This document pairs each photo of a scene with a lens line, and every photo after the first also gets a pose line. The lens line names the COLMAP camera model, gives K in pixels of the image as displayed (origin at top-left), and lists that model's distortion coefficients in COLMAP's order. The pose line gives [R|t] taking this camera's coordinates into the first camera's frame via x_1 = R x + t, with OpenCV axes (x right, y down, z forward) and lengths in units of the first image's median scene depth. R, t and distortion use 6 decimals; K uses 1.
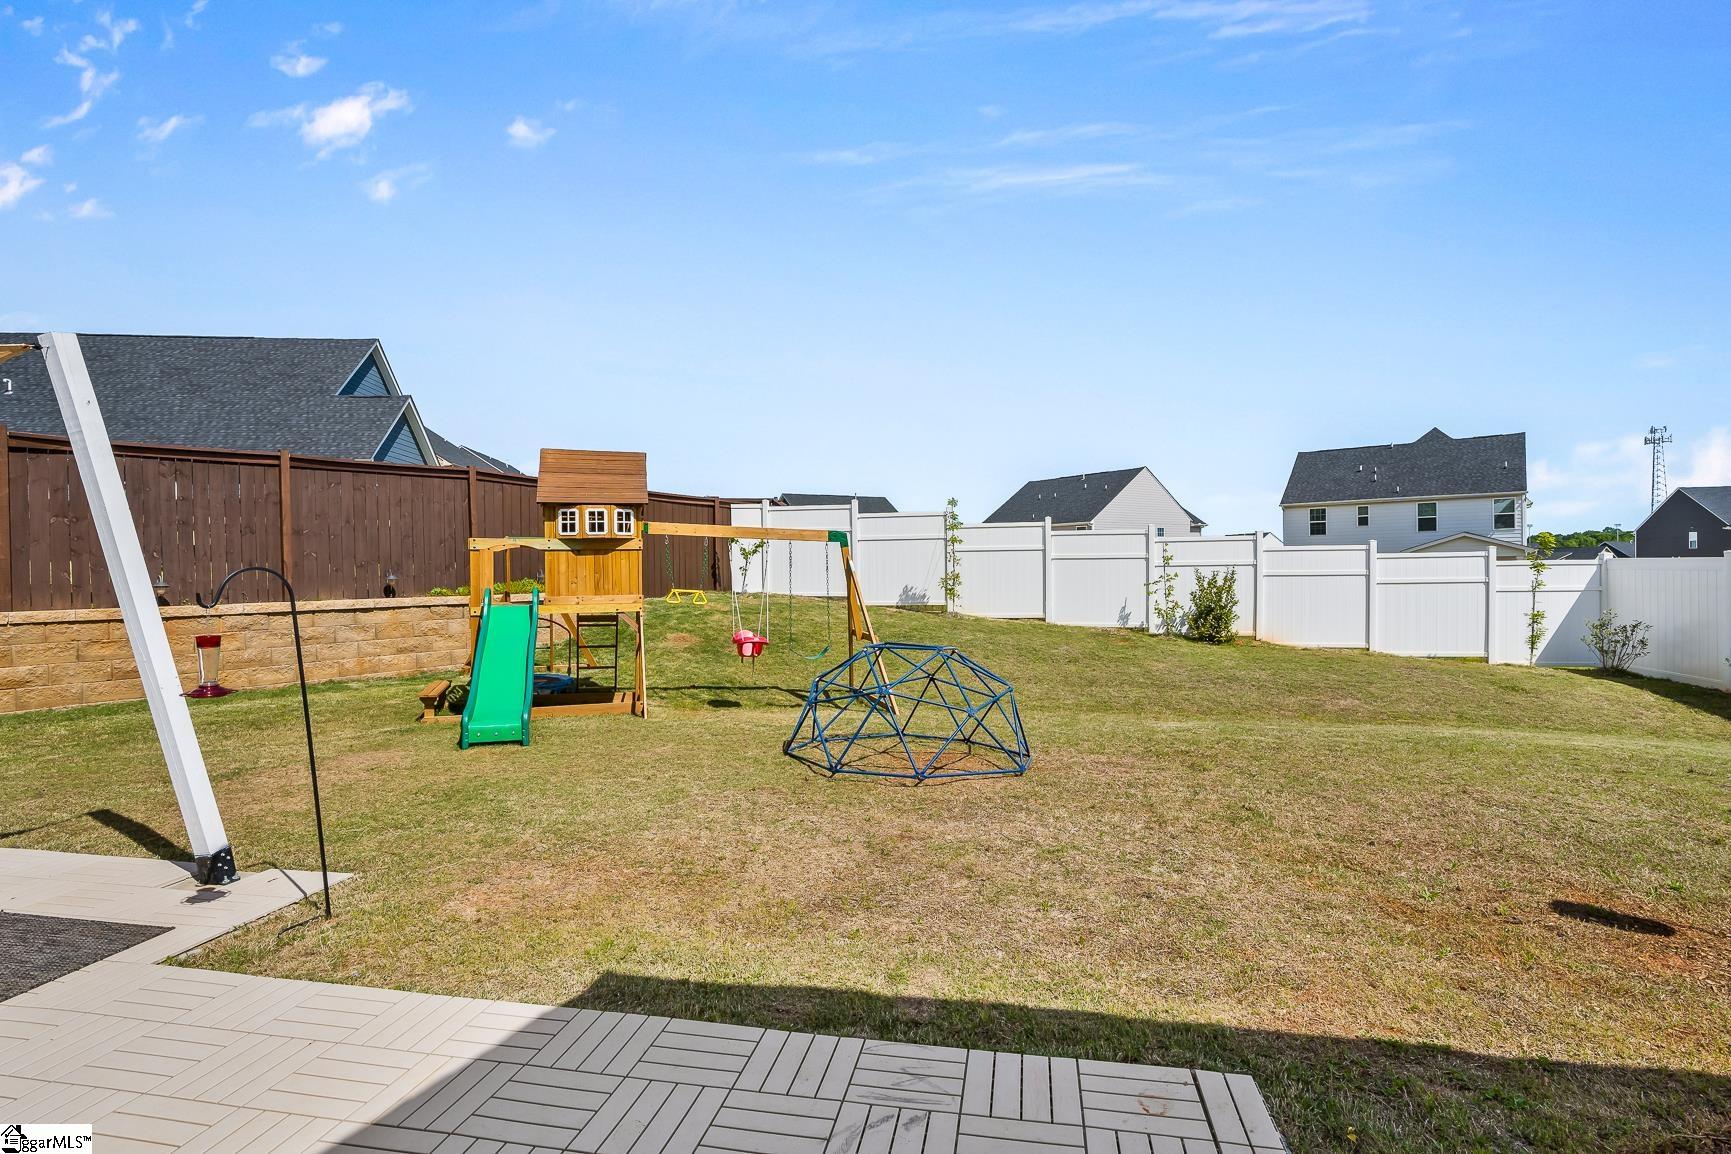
lens RADIAL K [[849.5, 0, 864.1], [0, 849.5, 576.8], [0, 0, 1]] dist [-0.000320, 0.000163]
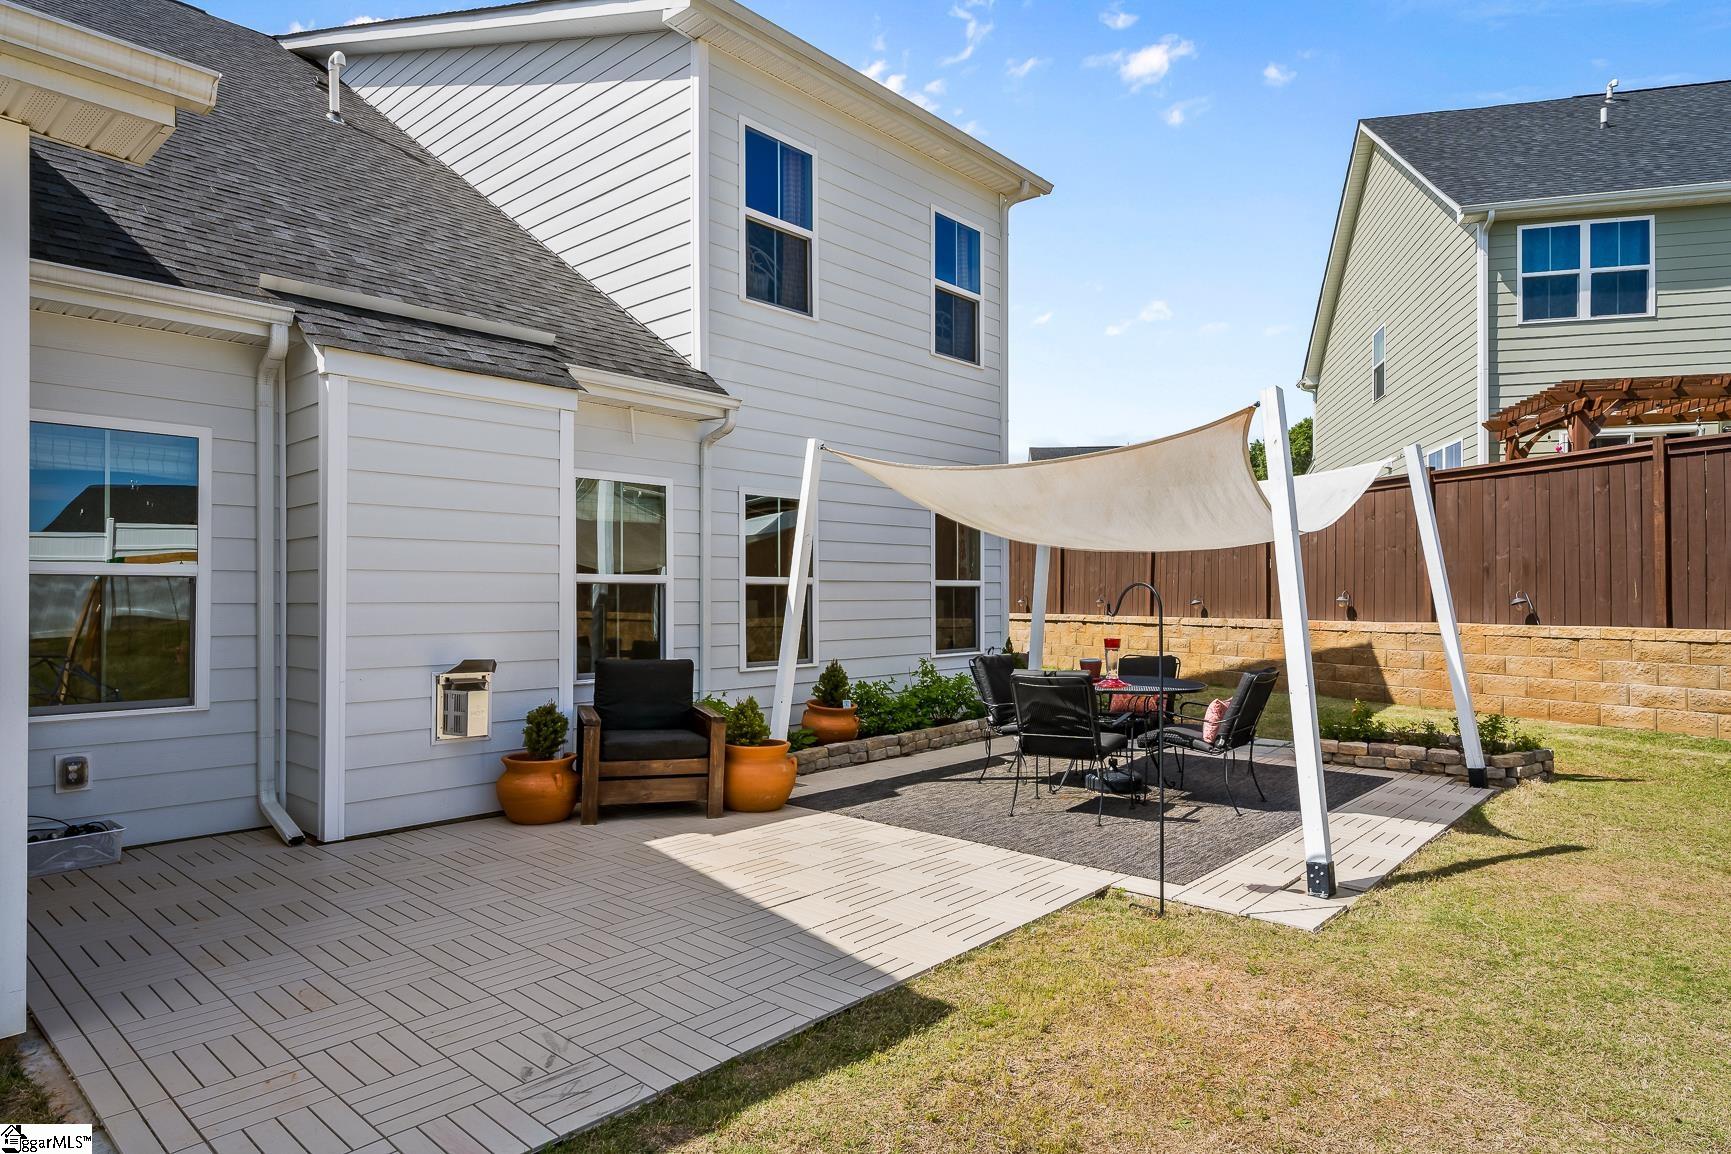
lens RADIAL K [[998.1, 0, 864.6], [0, 998.1, 587.4], [0, 0, 1]] dist [0.001775, 0.000021]
pose [[-0.506417, 0.001217, -0.862288, 0.679984], [-0.011670, 0.999898, 0.008265, -0.014182], [0.862210, 0.014248, -0.506351, 1.430796]]
